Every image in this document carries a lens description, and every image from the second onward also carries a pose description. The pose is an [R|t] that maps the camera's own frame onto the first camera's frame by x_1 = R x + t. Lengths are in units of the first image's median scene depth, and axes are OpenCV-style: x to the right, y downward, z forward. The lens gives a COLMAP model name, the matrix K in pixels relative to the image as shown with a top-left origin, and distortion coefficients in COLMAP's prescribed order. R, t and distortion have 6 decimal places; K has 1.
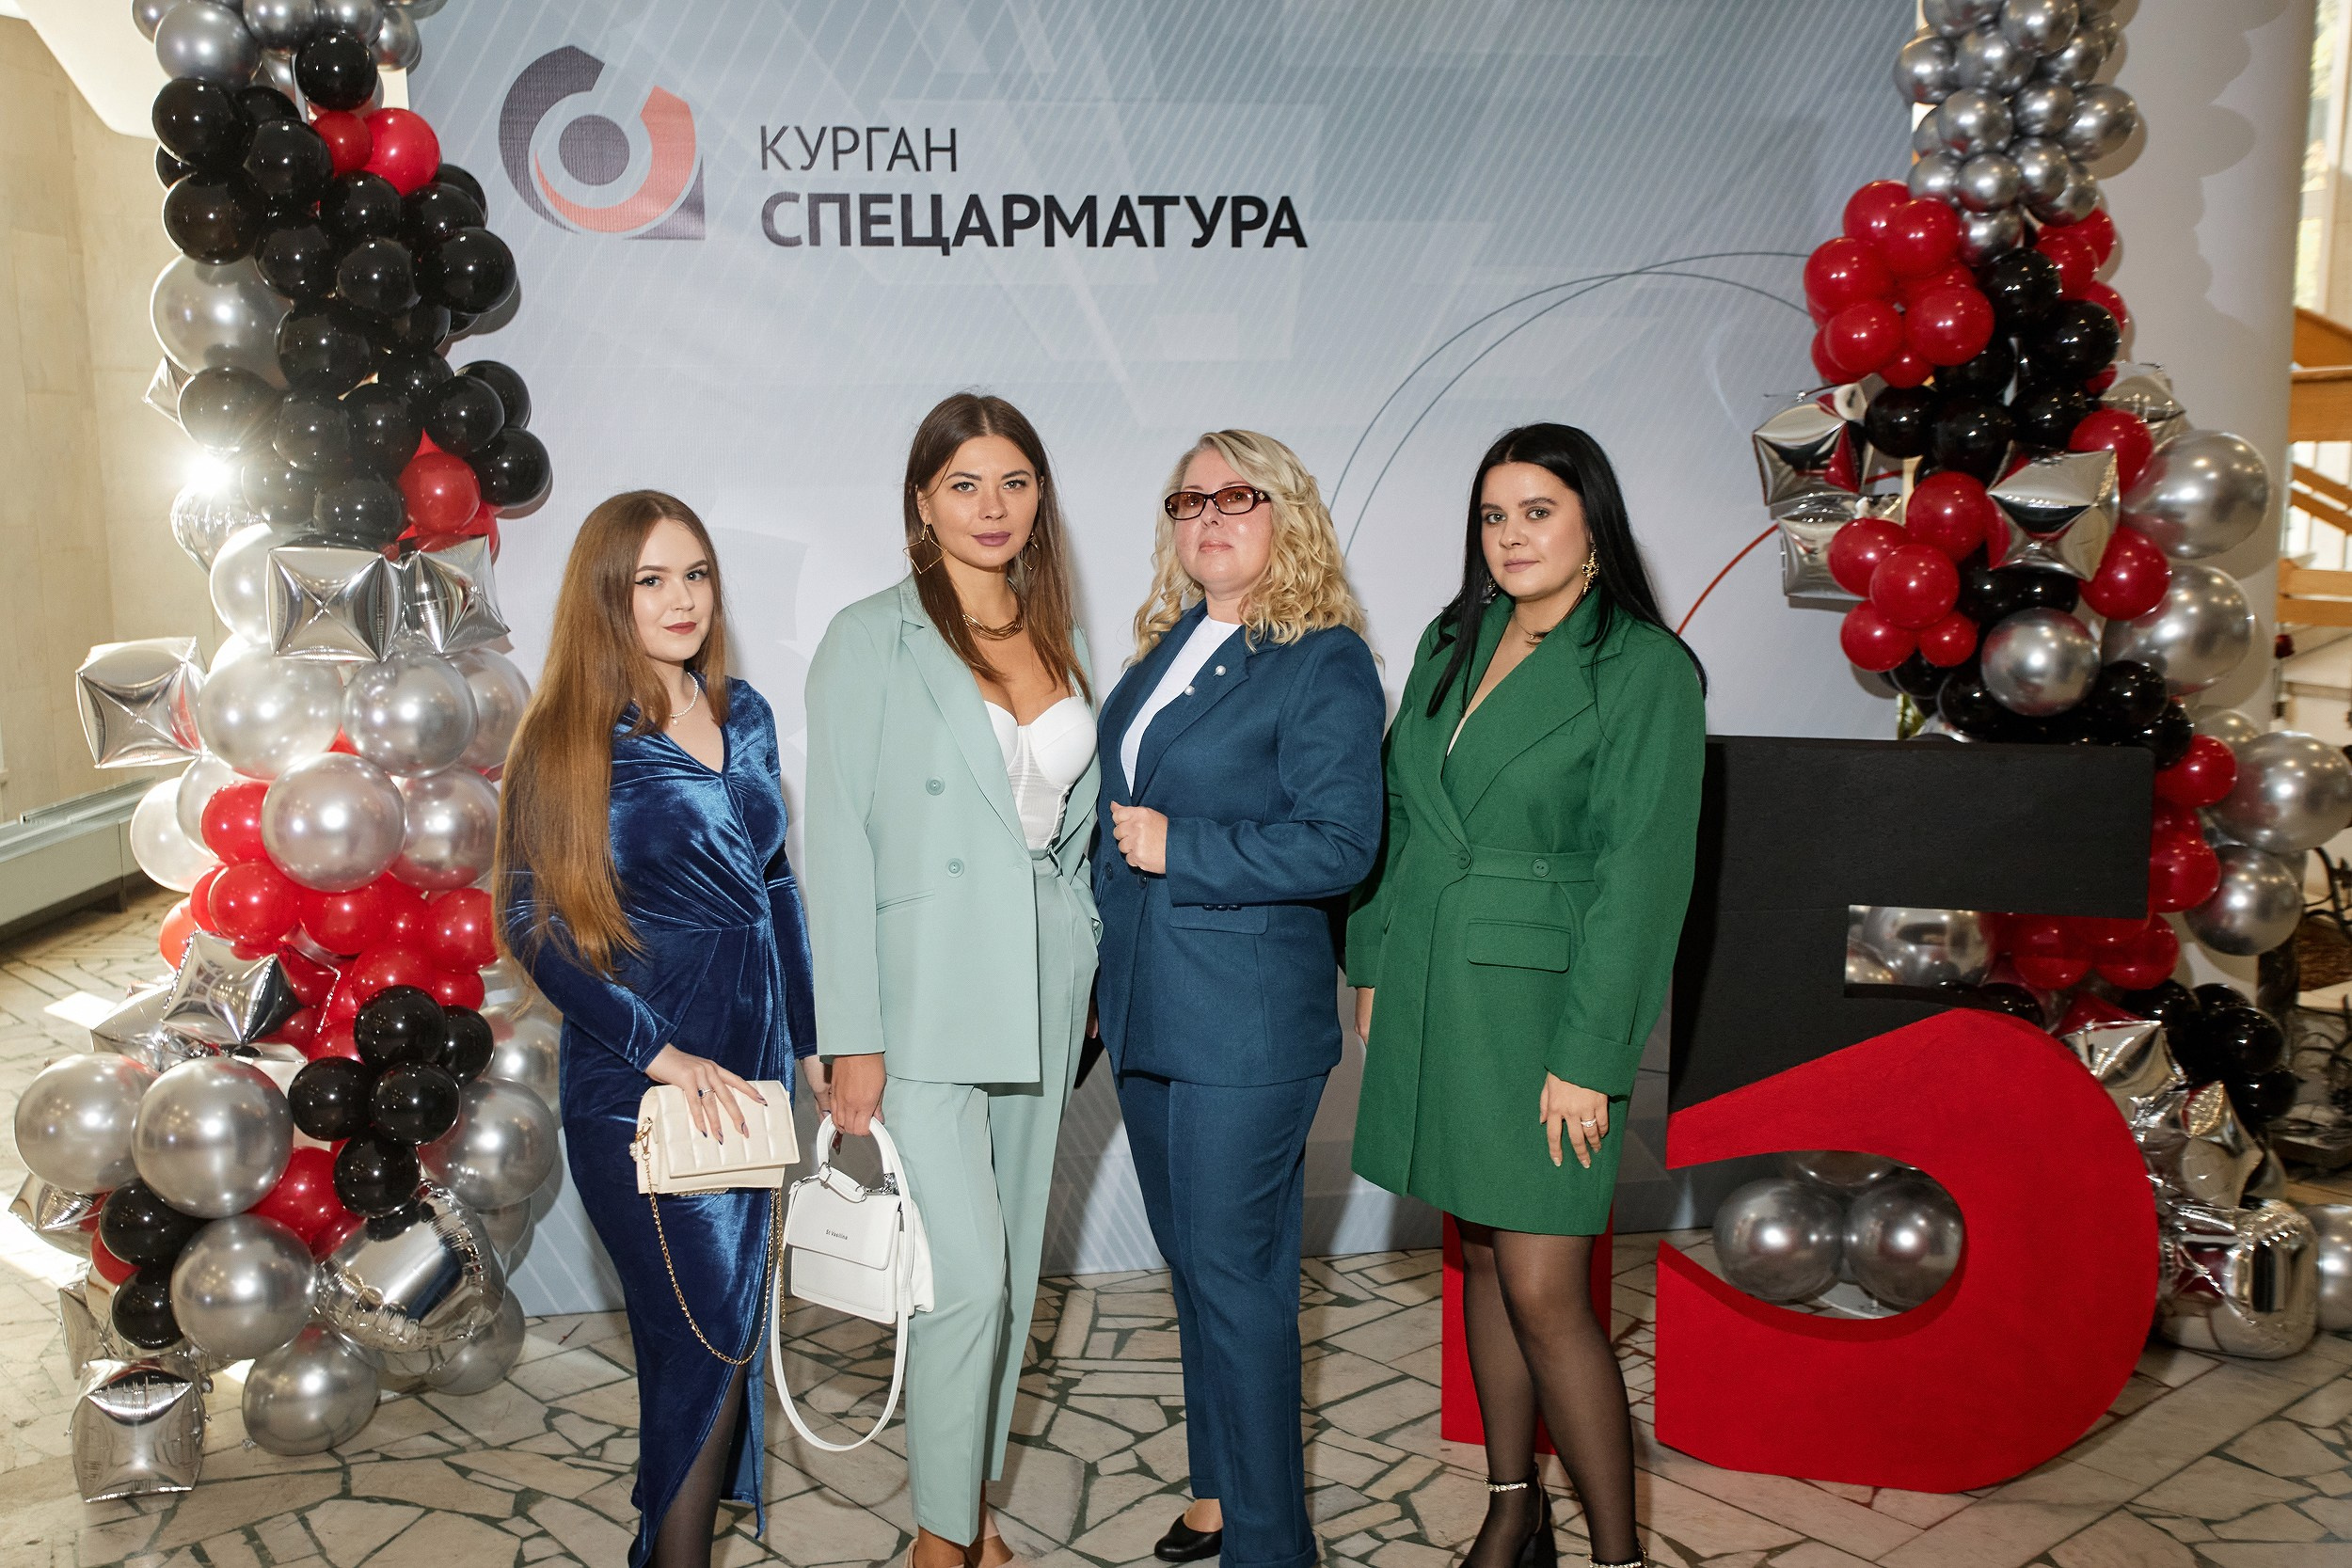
lens RADIAL K [[2454.7, 0, 1127.2], [0, 2454.7, 785.8], [0, 0, 1]] dist [0.004238, 0.105187]
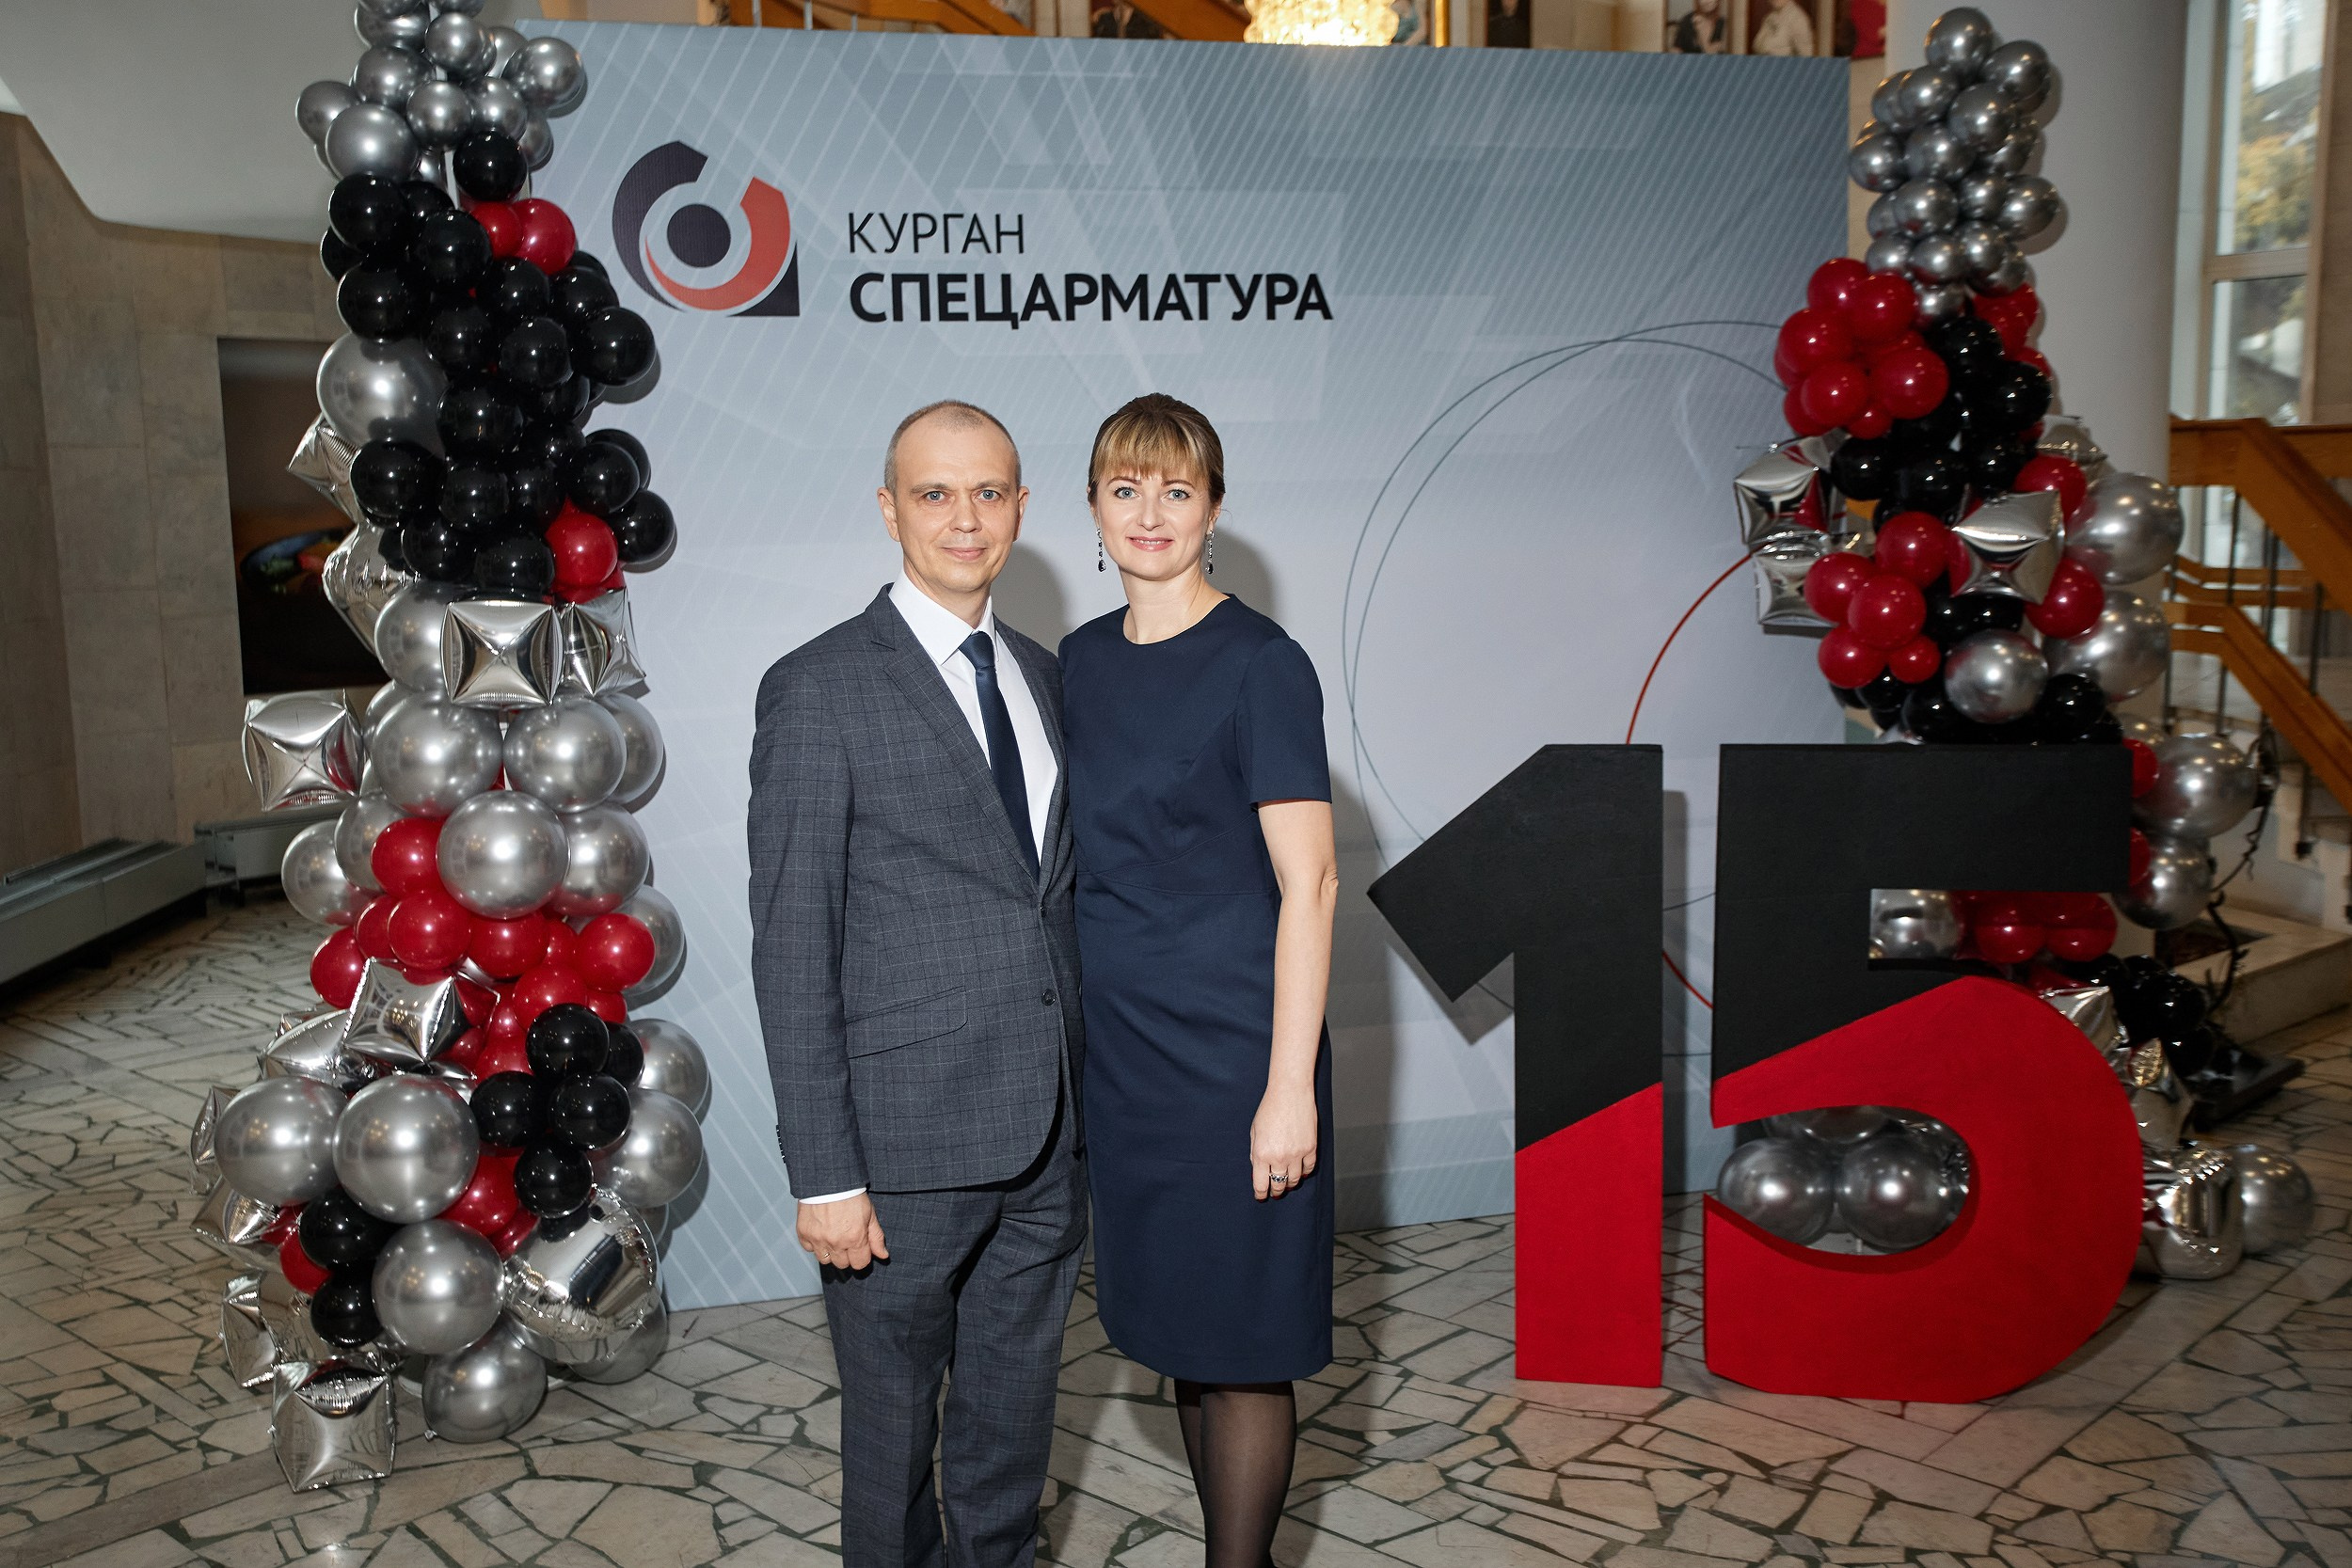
lens RADIAL K [[2348.4, 0, 1133.3], [0, 2348.4, 787.7], [0, 0, 1]] dist [-0.009562, 0.115202]
pose [[0.995832, -0.024710, 0.087792, -0.121243], [0.026471, 0.999470, -0.018944, 0.011142], [-0.087277, 0.021189, 0.995959, -0.049528]]
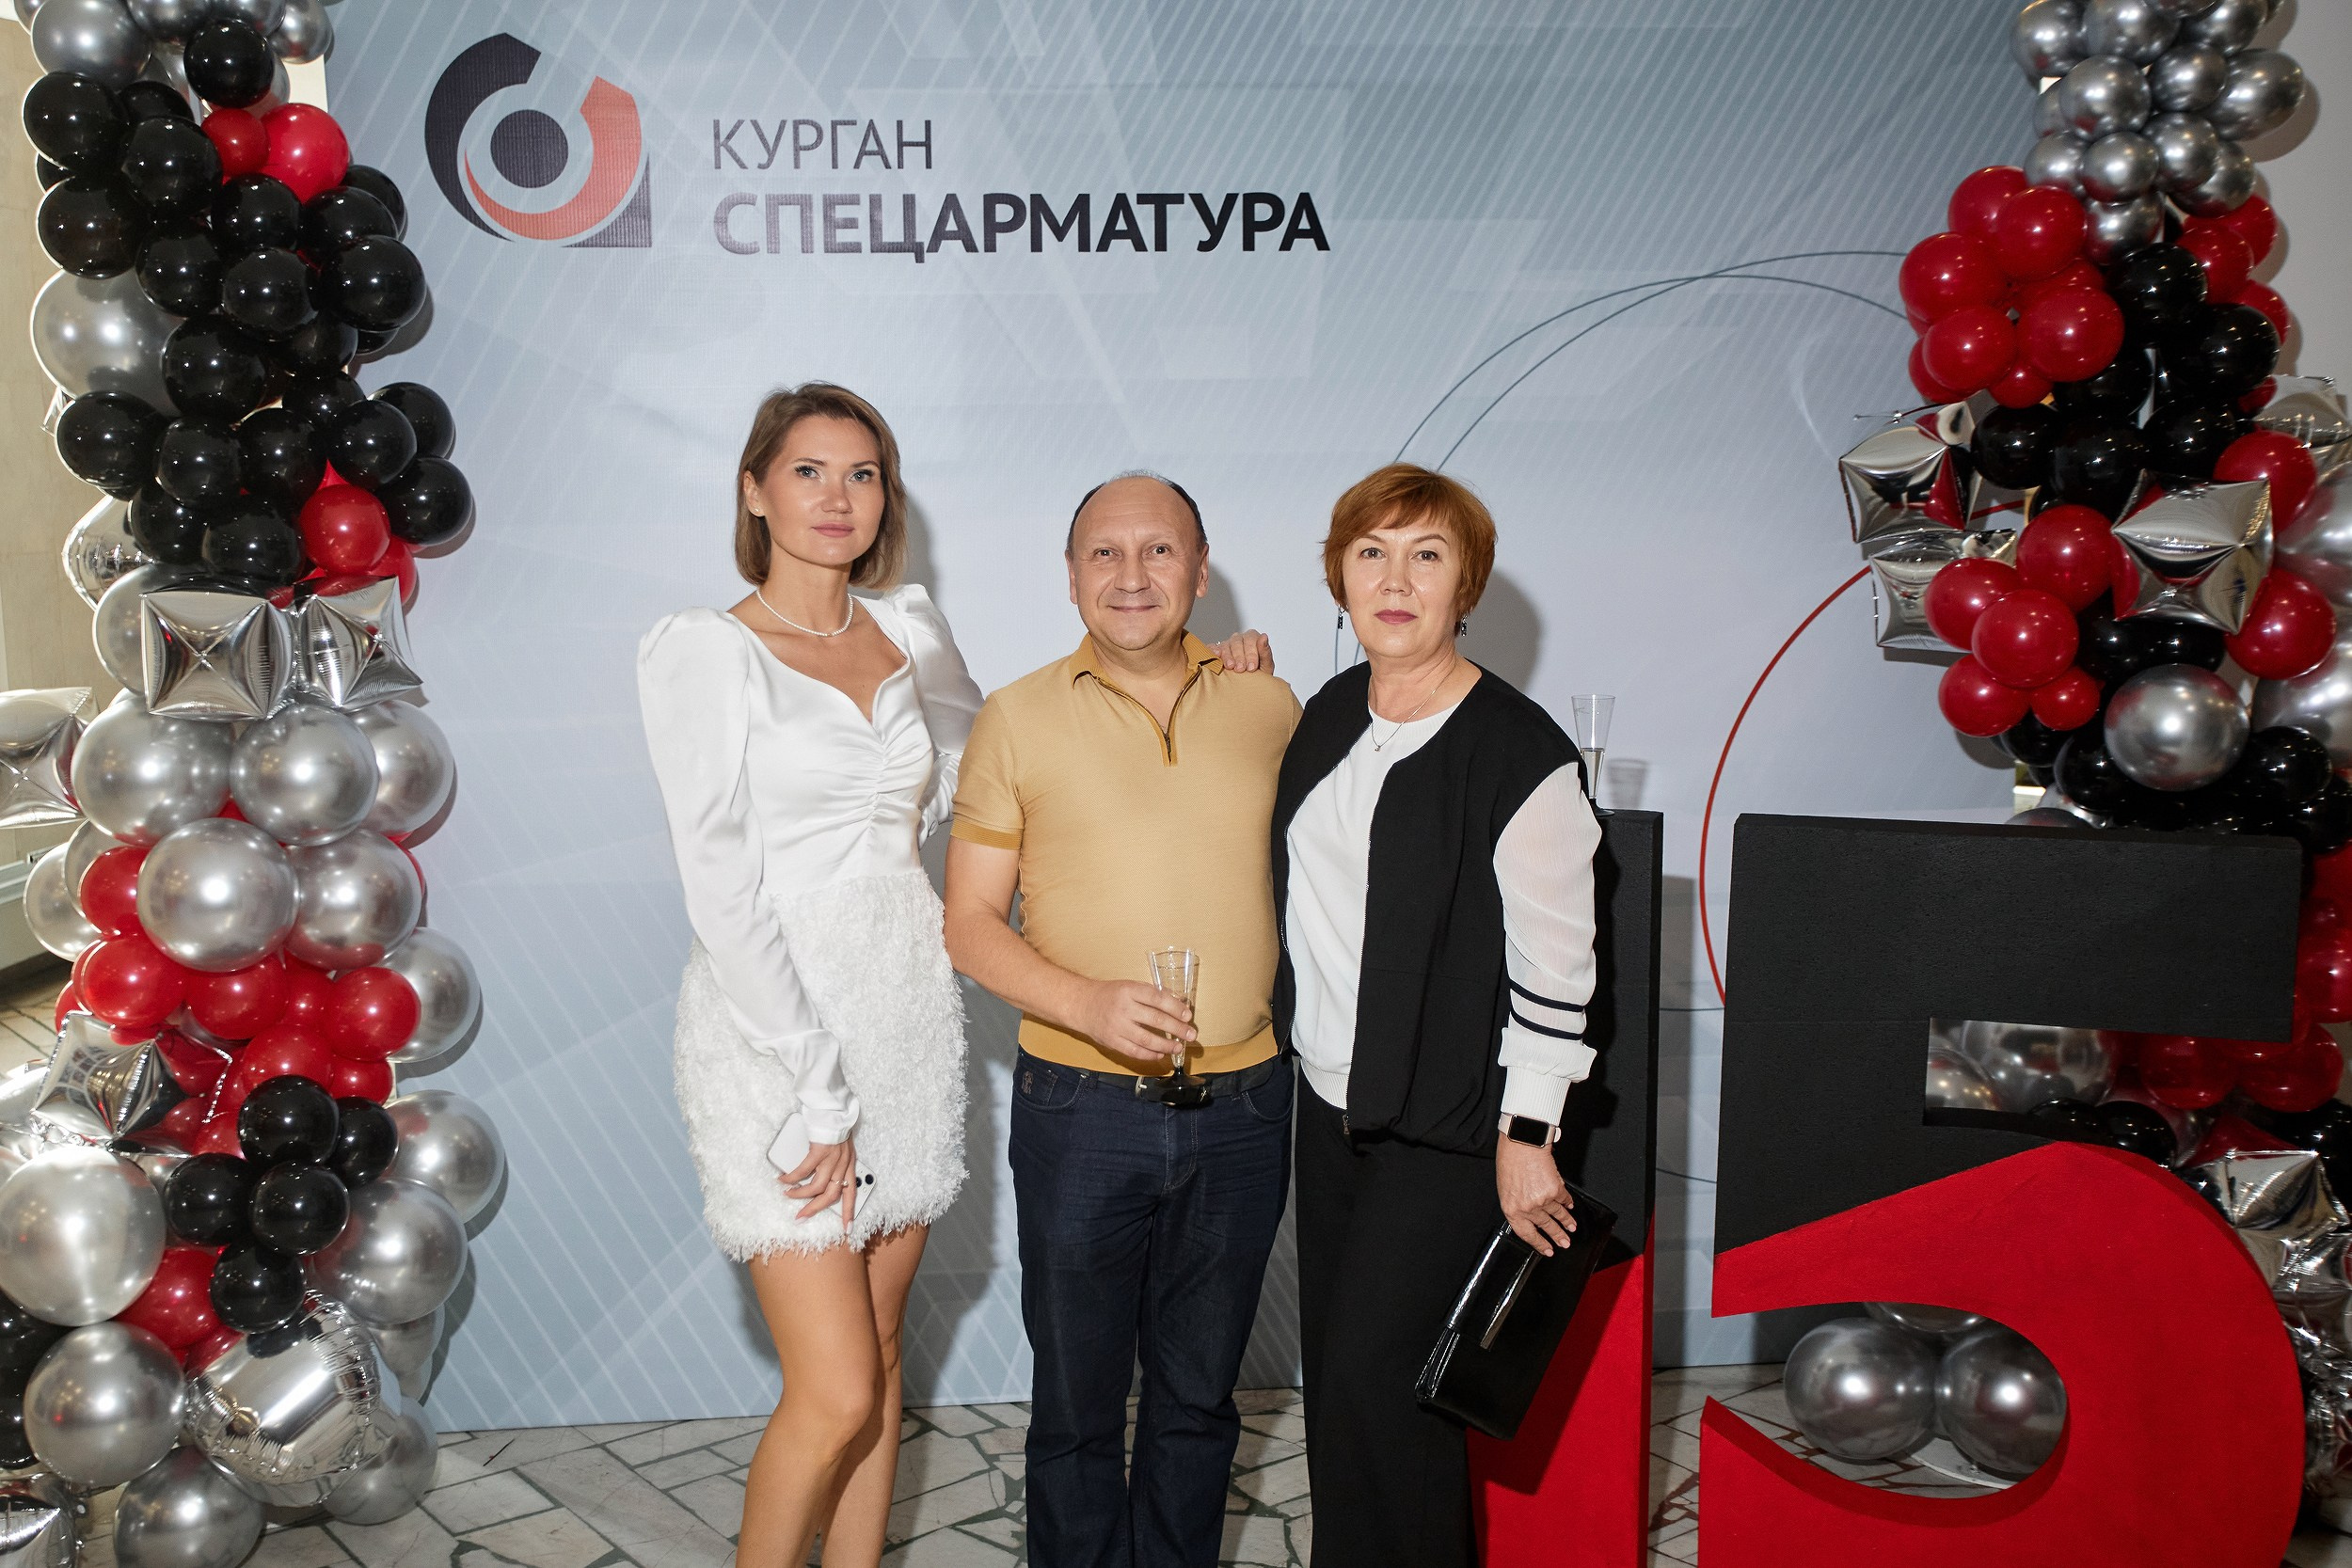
lens RADIAL K [[2552.5, 0, 1046.5], [0, 2552.5, 822.5], [0, 0, 1]] dist [0.001824, 0.110719]
pose [[0.996652, 0.010275, -0.081115, 0.050979], [-0.009997, 0.999943, 0.003836, -0.016388], [0.081150, -0.003013, 0.996697, 0.077675]]
